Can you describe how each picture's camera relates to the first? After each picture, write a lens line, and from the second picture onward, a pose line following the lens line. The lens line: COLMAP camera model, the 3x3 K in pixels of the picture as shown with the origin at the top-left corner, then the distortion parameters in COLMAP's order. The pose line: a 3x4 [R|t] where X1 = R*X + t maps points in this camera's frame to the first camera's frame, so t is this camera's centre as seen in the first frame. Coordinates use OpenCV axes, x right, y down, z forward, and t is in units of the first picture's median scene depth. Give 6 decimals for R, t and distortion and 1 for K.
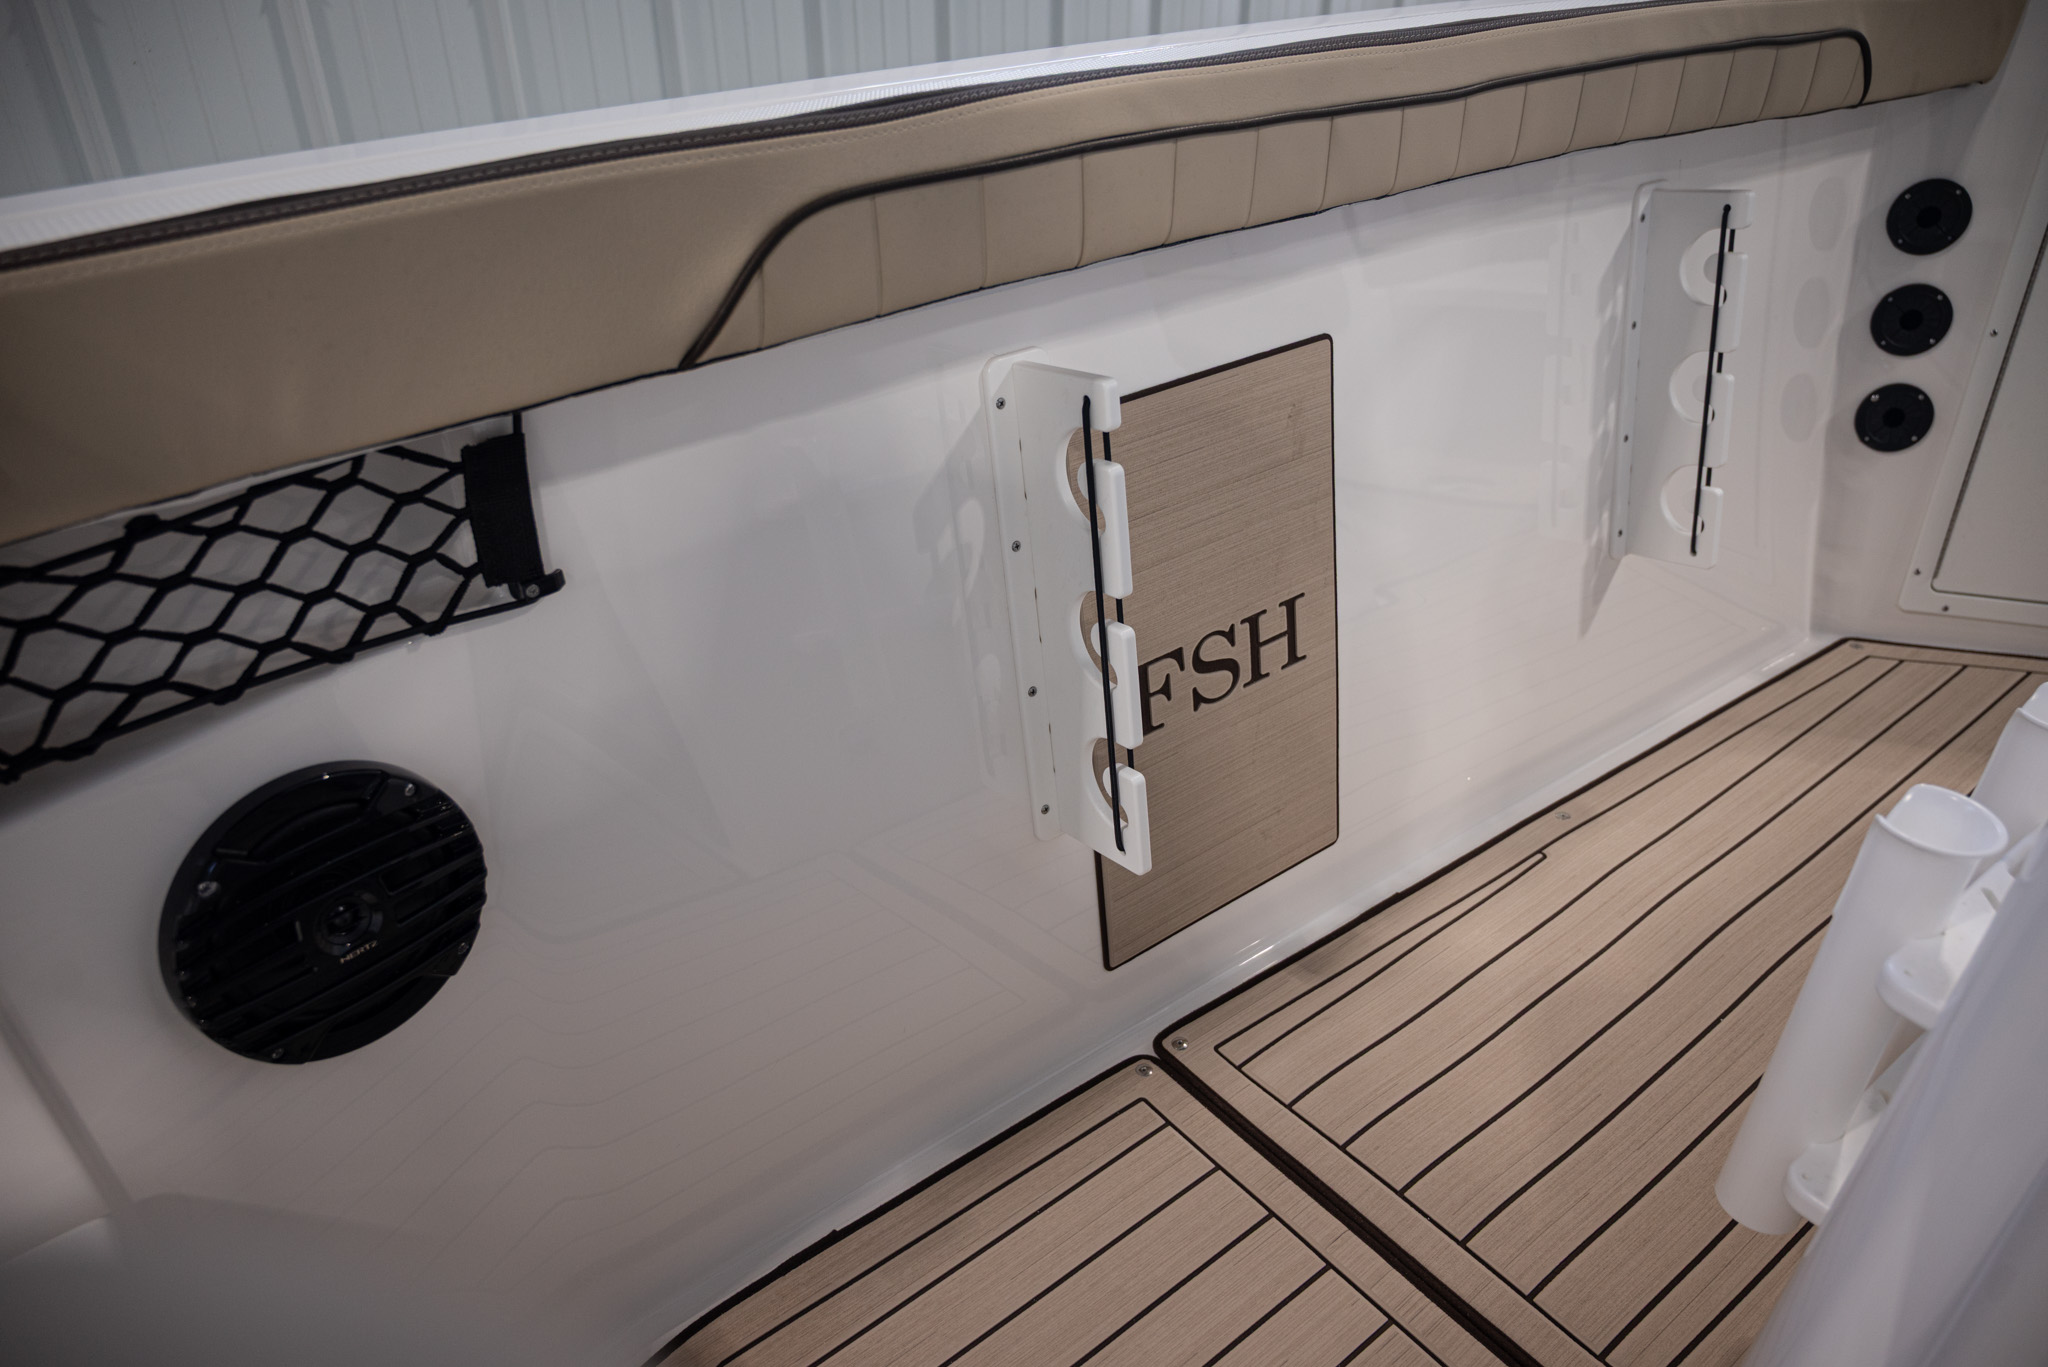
lens RADIAL K [[1363.3, 0, 1019.6], [0, 1363.3, 681.5], [0, 0, 1]] dist [-0.017089, 0.000039]
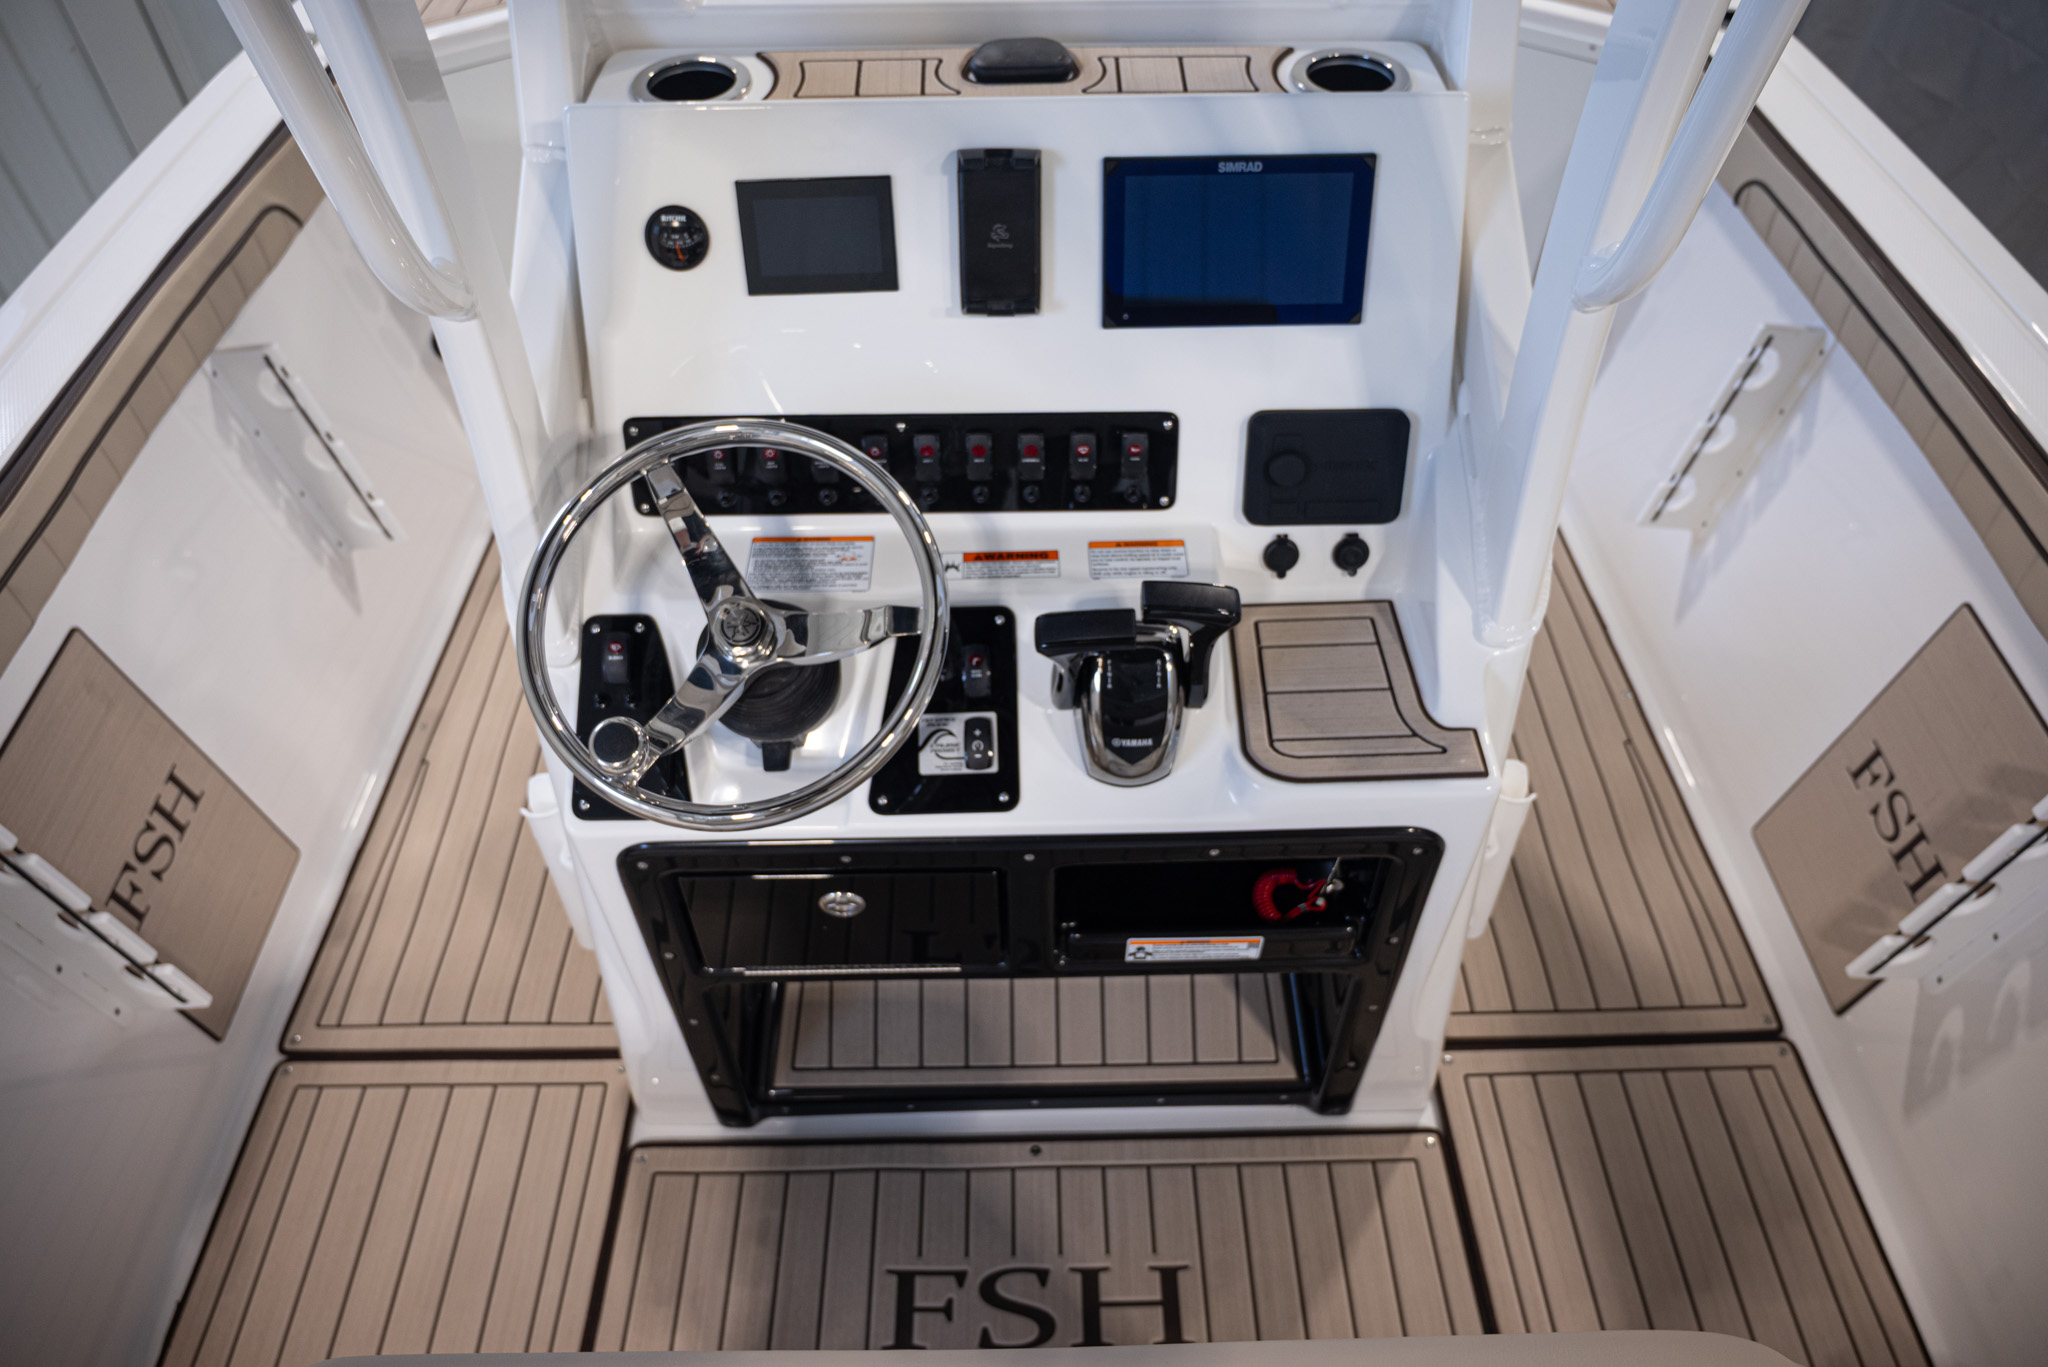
lens RADIAL K [[1363.3, 0, 1023.7], [0, 1363.3, 677.8], [0, 0, 1]] dist [-0.017089, 0.000039]
pose [[0.604178, -0.586036, 0.539936, 0.031485], [0.408642, 0.809573, 0.421430, -0.386966], [-0.684091, -0.033978, 0.728605, -0.681955]]
